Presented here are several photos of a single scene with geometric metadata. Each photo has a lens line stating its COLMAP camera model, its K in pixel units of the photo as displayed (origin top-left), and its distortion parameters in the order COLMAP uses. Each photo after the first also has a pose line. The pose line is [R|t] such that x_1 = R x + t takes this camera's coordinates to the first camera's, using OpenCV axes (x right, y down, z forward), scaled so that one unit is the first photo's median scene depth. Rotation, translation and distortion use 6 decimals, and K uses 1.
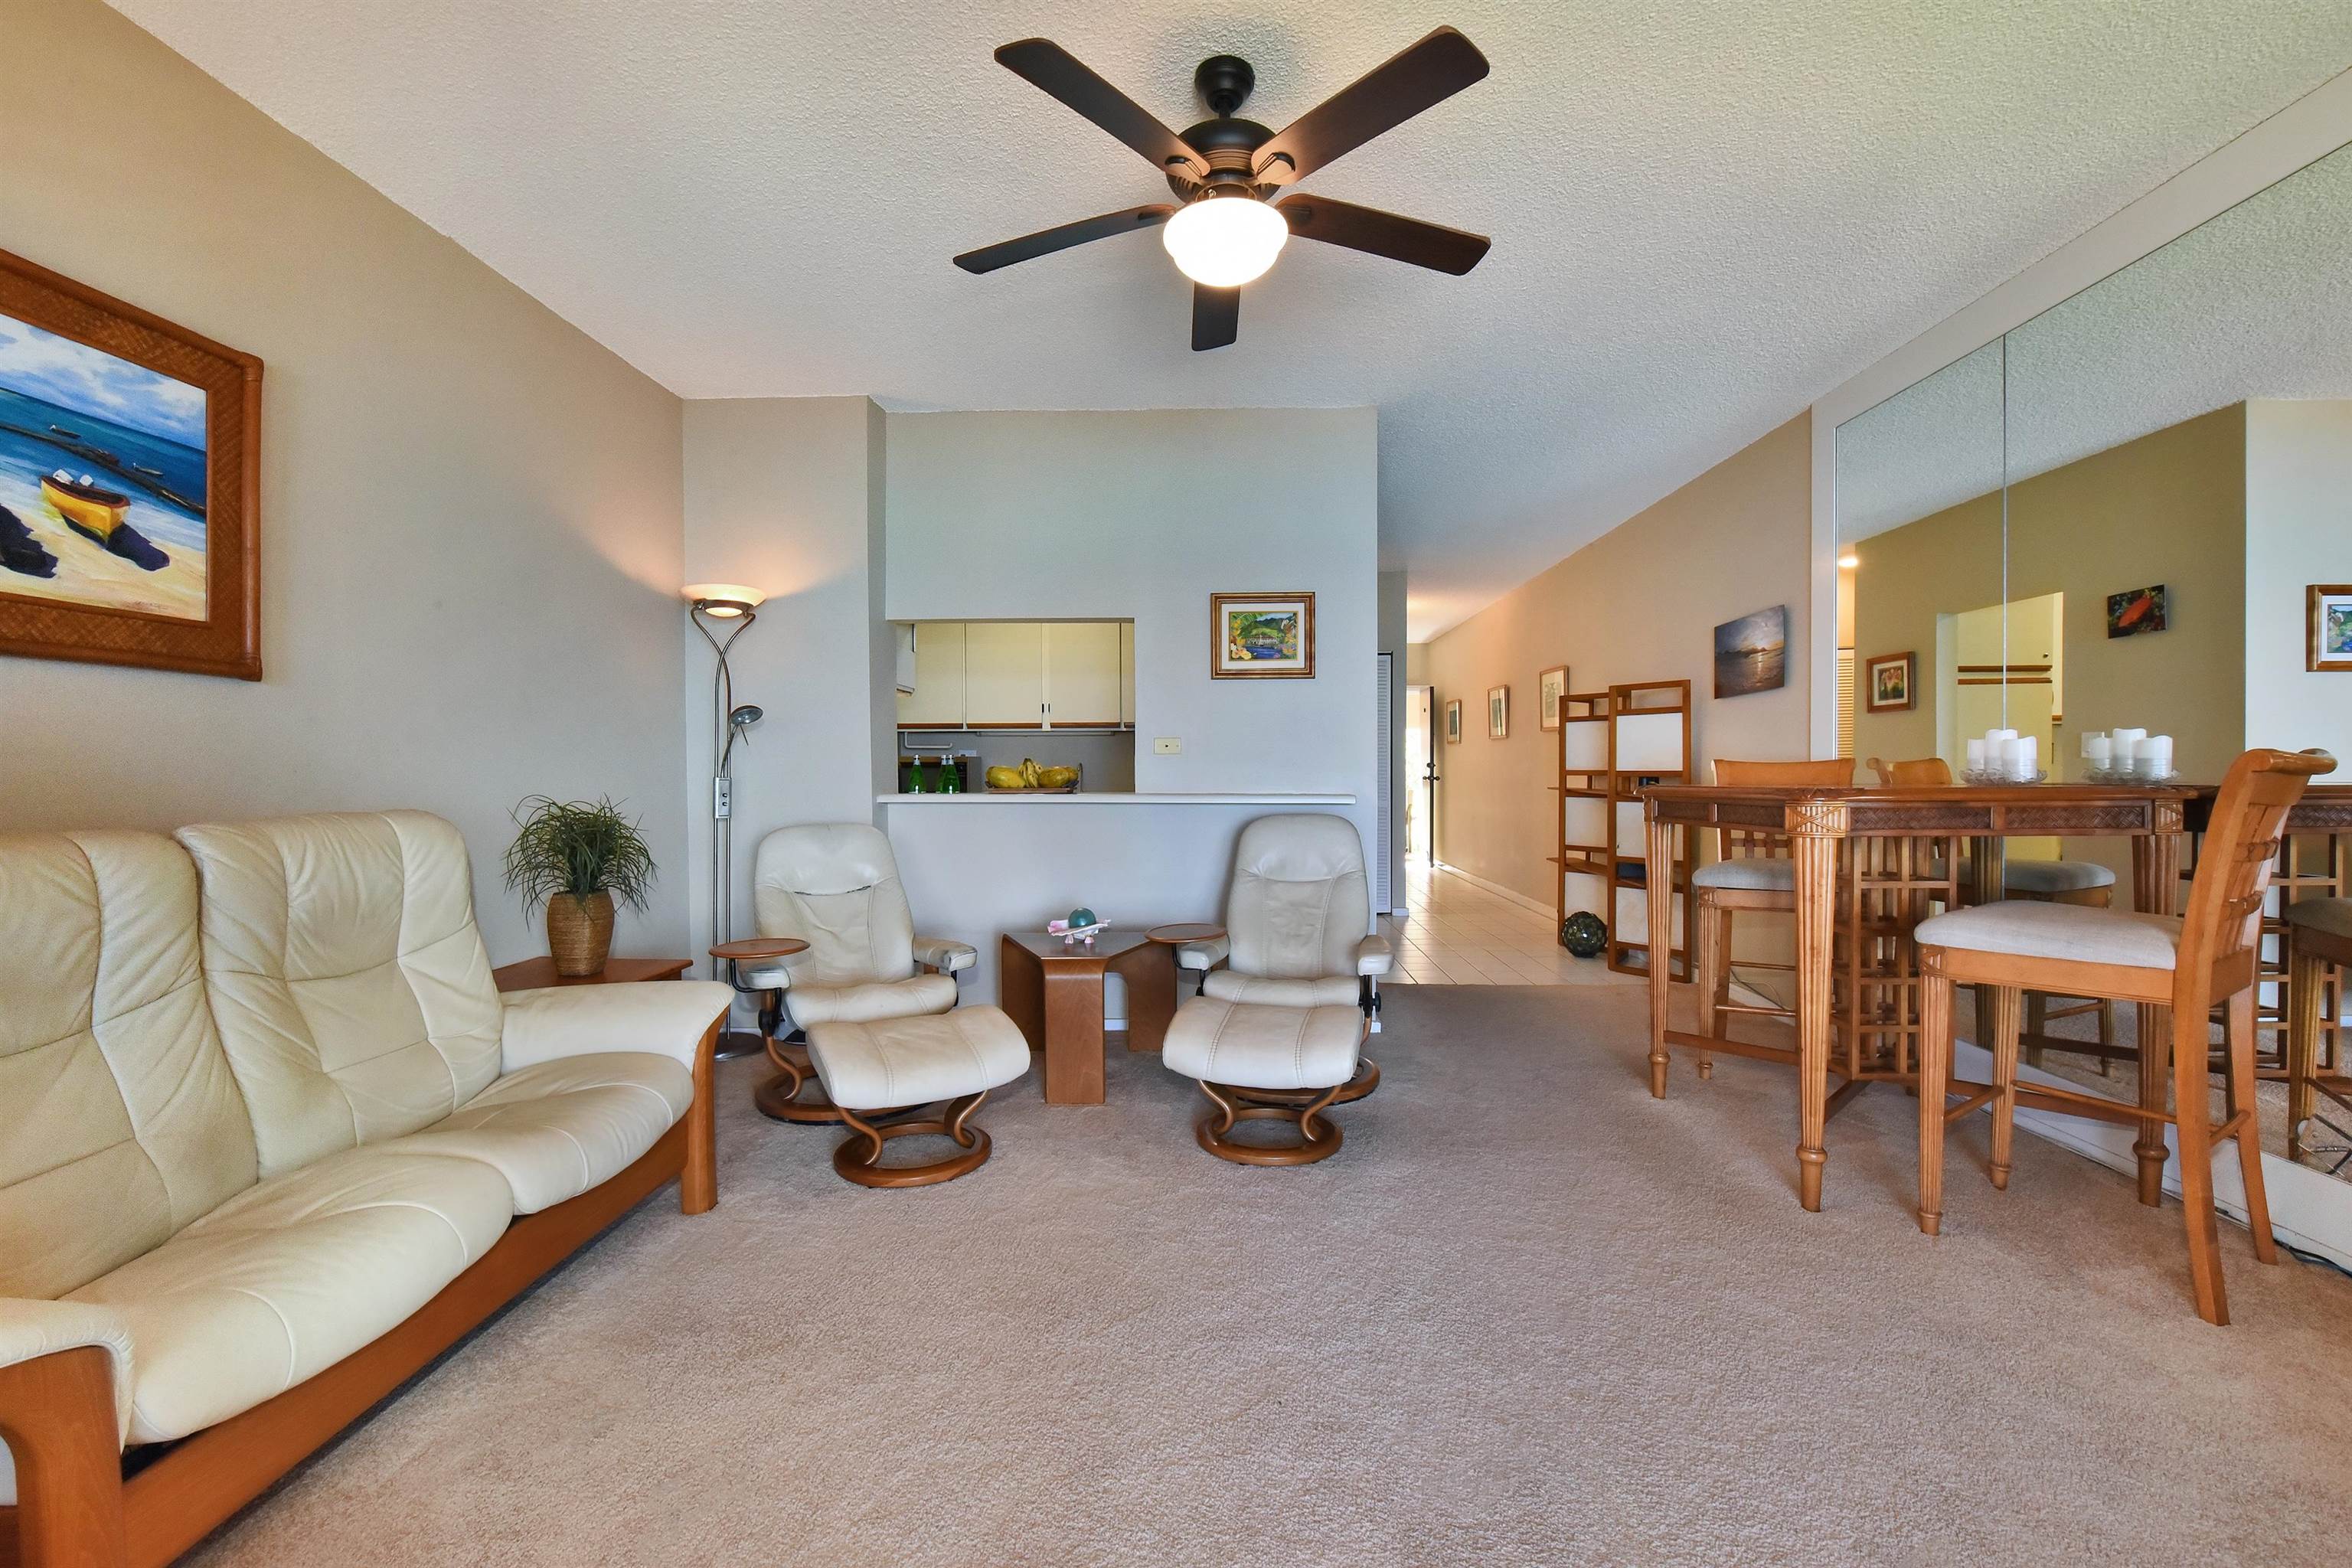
lens RADIAL K [[874.5, 0, 1176.0], [0, 874.5, 784.0], [0, 0, 1]] dist [-0.027678, 0.000024]
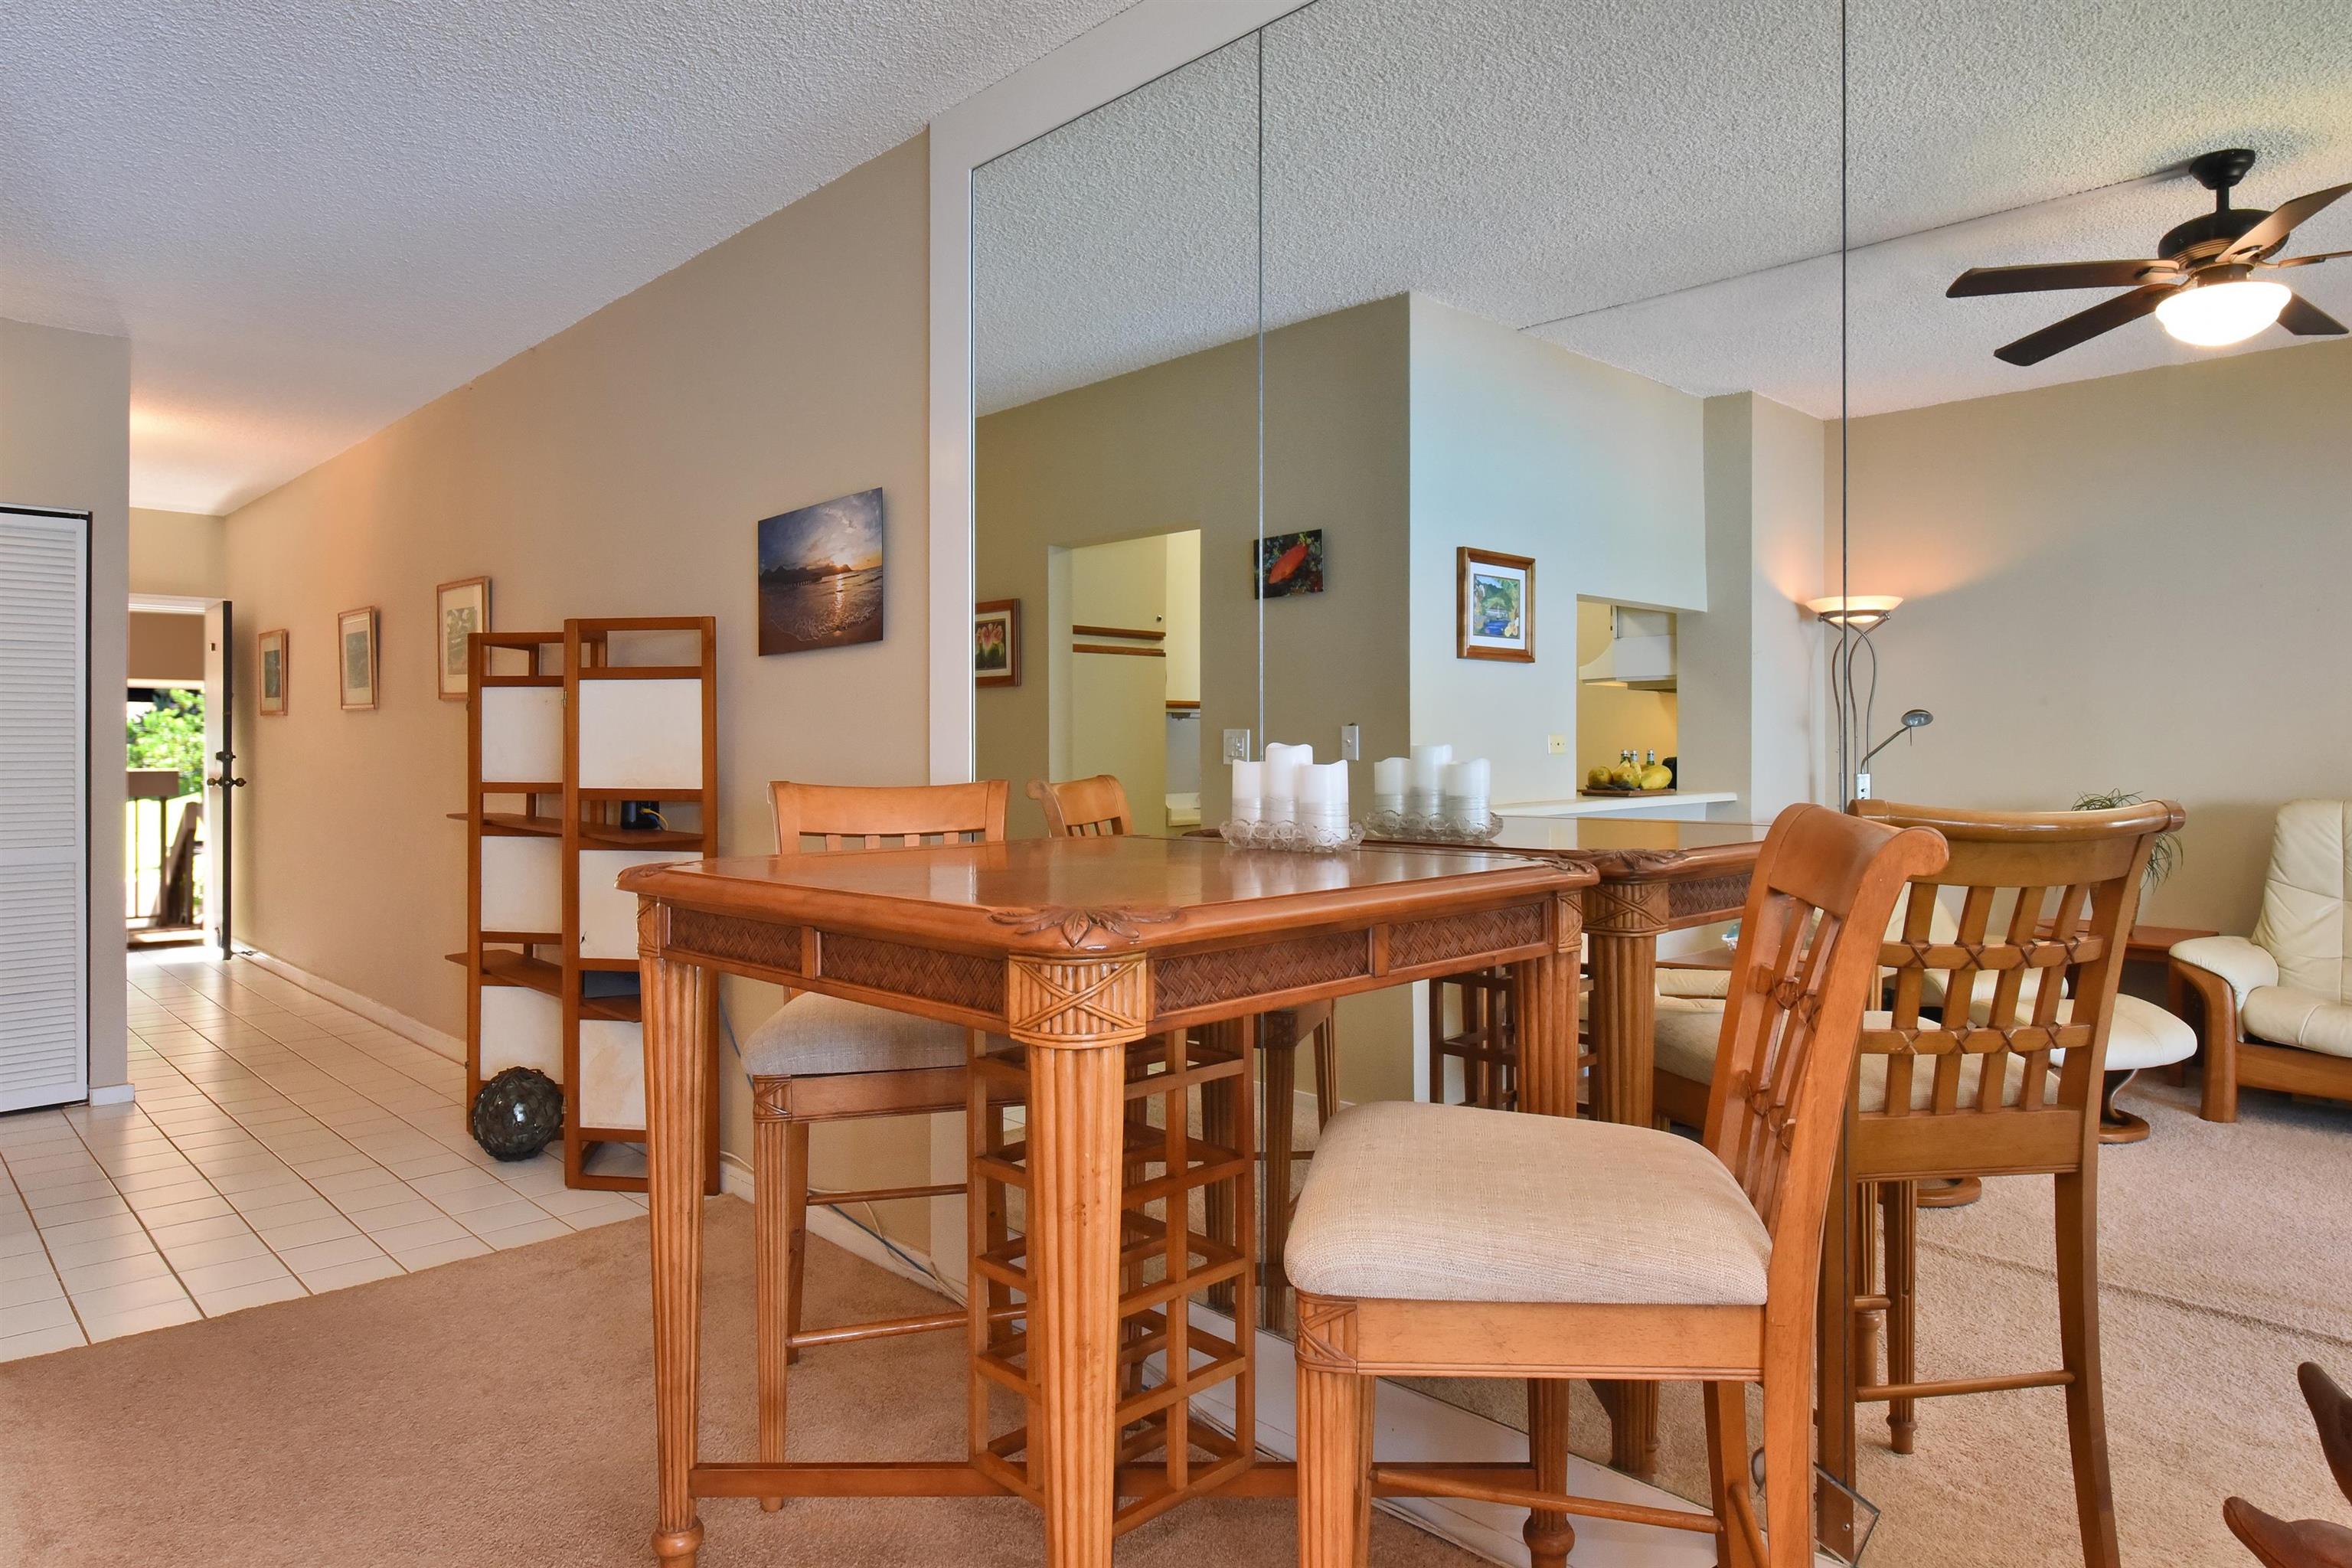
lens RADIAL K [[1529.7, 0, 1185.3], [0, 1529.7, 741.1], [0, 0, 1]] dist [0.011553, 0.000170]
pose [[0.664843, 0.010798, 0.746905, 0.080601], [0.013316, 0.999565, -0.026304, -0.015116], [-0.746864, 0.027433, 0.664410, 0.153198]]
